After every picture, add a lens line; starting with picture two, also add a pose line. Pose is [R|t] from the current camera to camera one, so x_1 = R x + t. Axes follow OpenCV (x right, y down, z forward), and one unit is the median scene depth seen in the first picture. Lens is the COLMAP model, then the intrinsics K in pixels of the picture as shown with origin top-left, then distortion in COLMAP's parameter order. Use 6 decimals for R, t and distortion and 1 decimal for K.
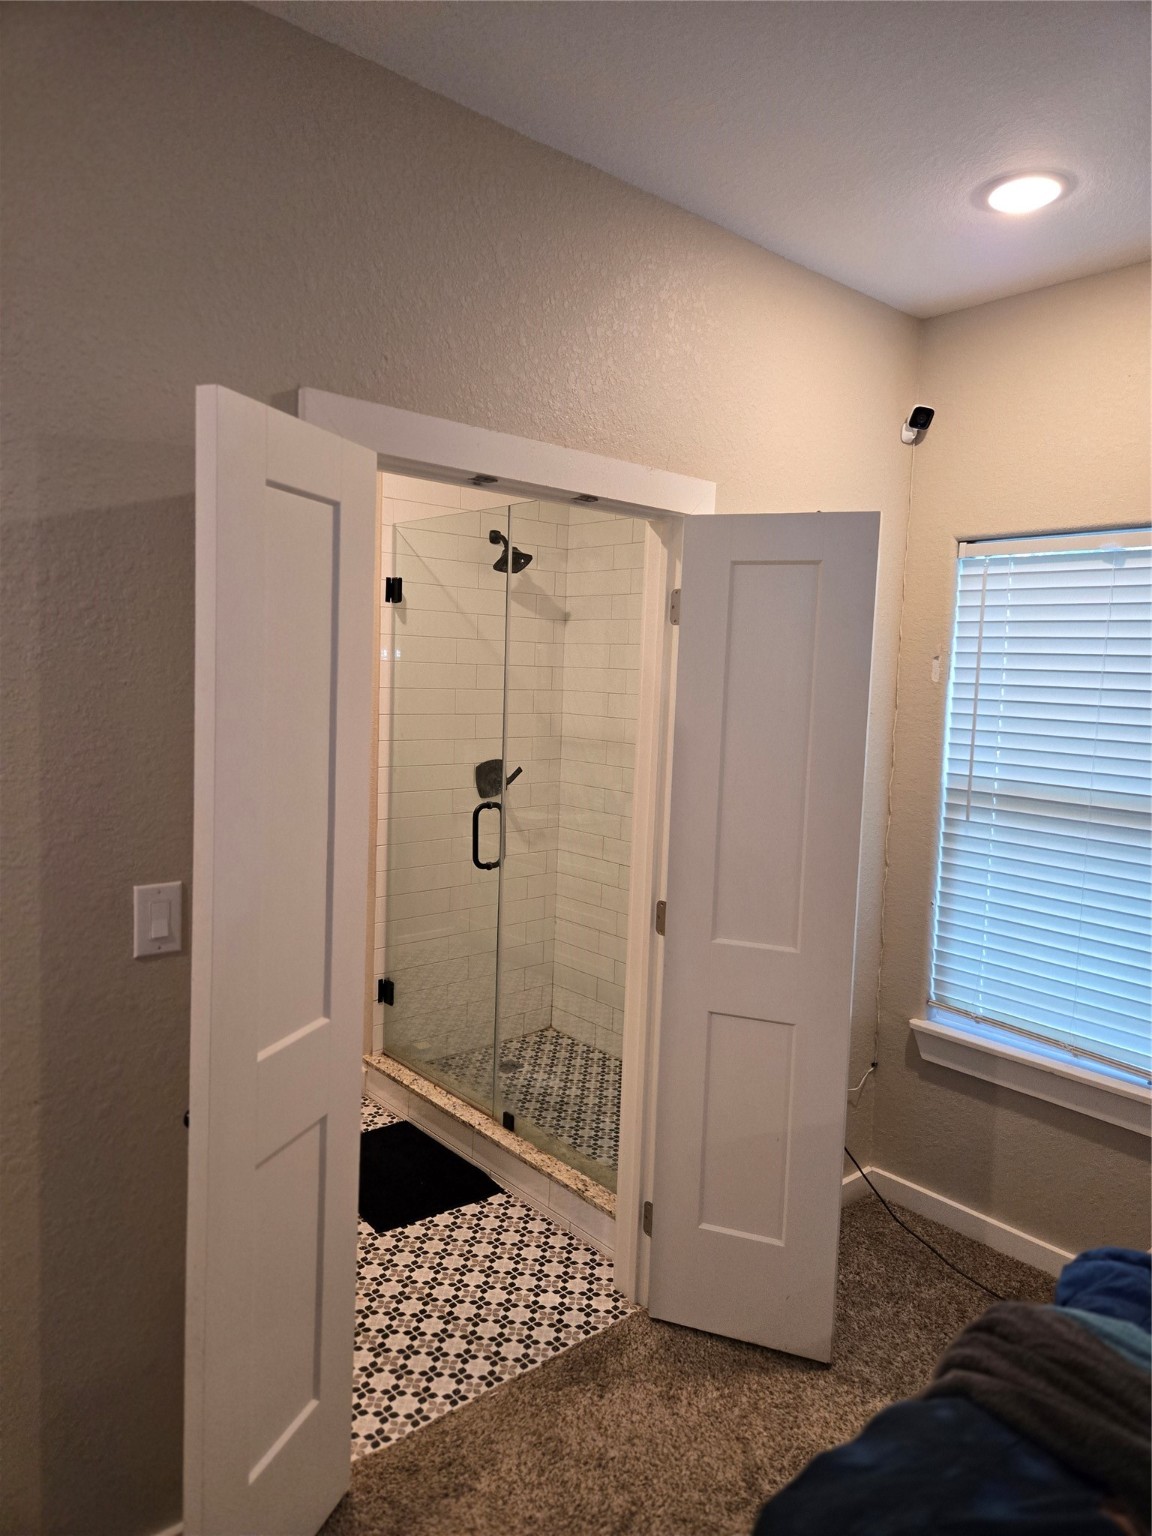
lens RADIAL K [[1032.2, 0, 576.4], [0, 1032.2, 770.0], [0, 0, 1]] dist [0.022164, -0.003731]
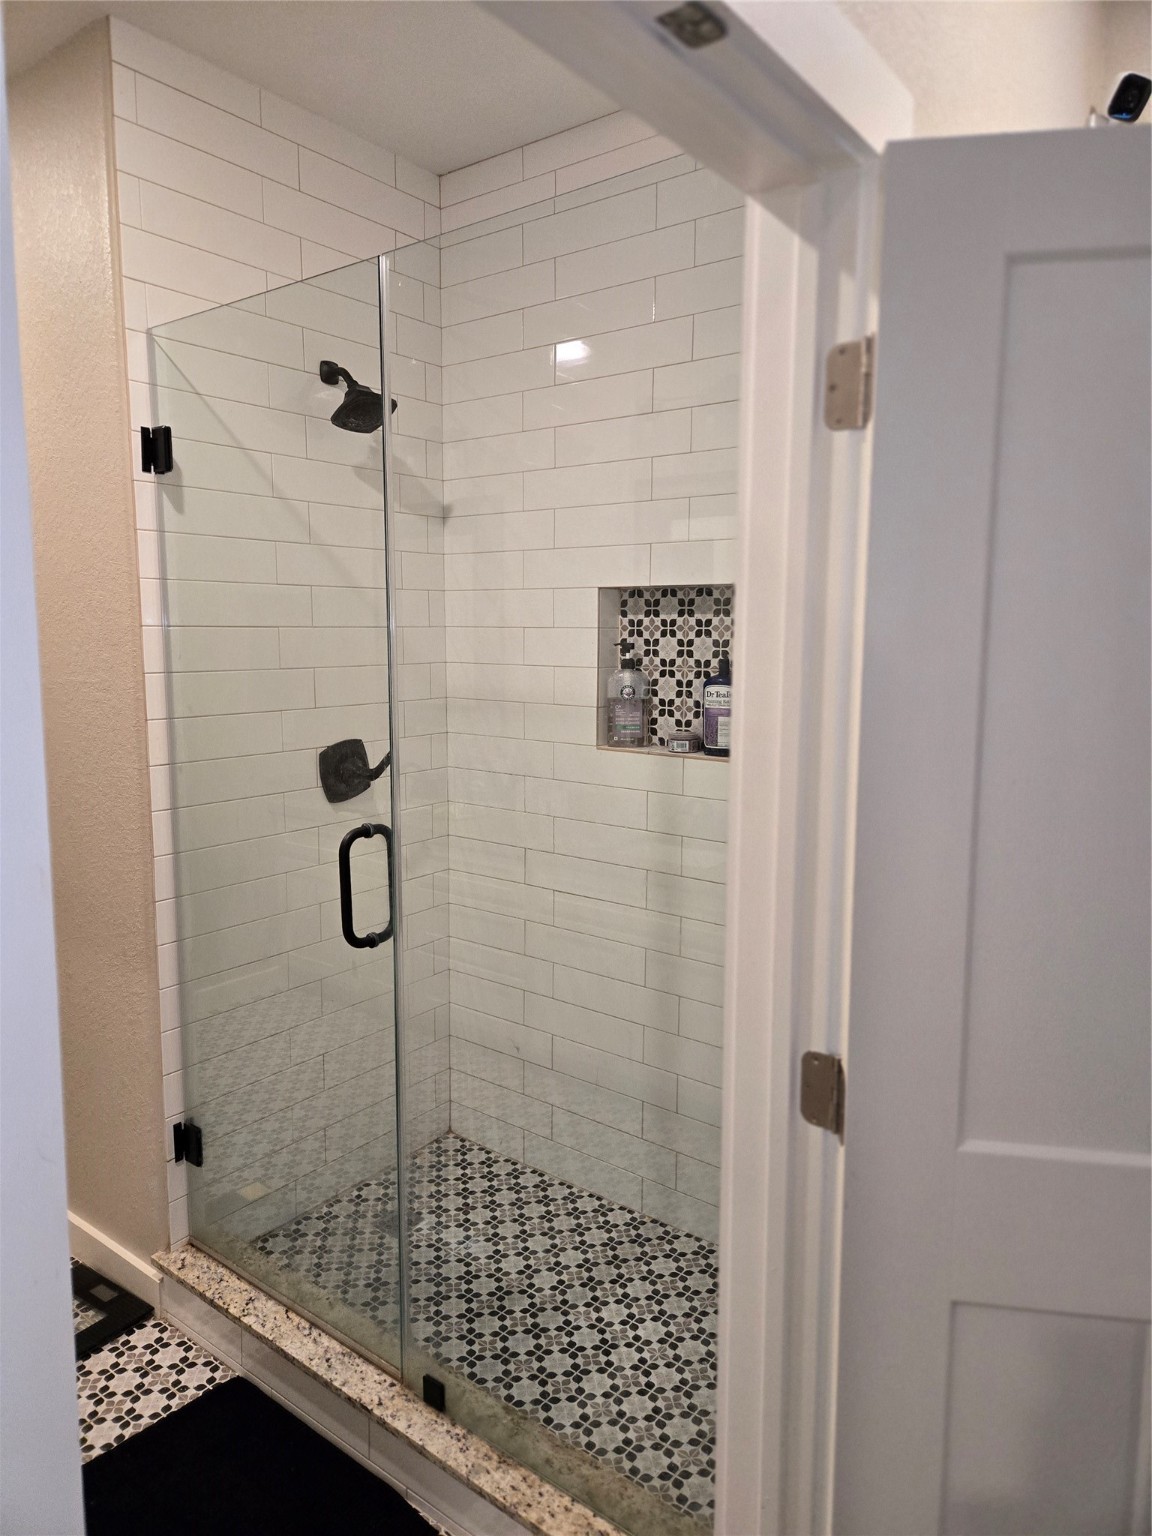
lens RADIAL K [[1032.2, 0, 574.3], [0, 1032.2, 762.2], [0, 0, 1]] dist [0.022164, -0.003731]
pose [[0.980828, -0.056149, 0.186609, -0.068671], [0.049321, 0.997939, 0.041039, -0.016853], [-0.188528, -0.031049, 0.981577, 0.397710]]
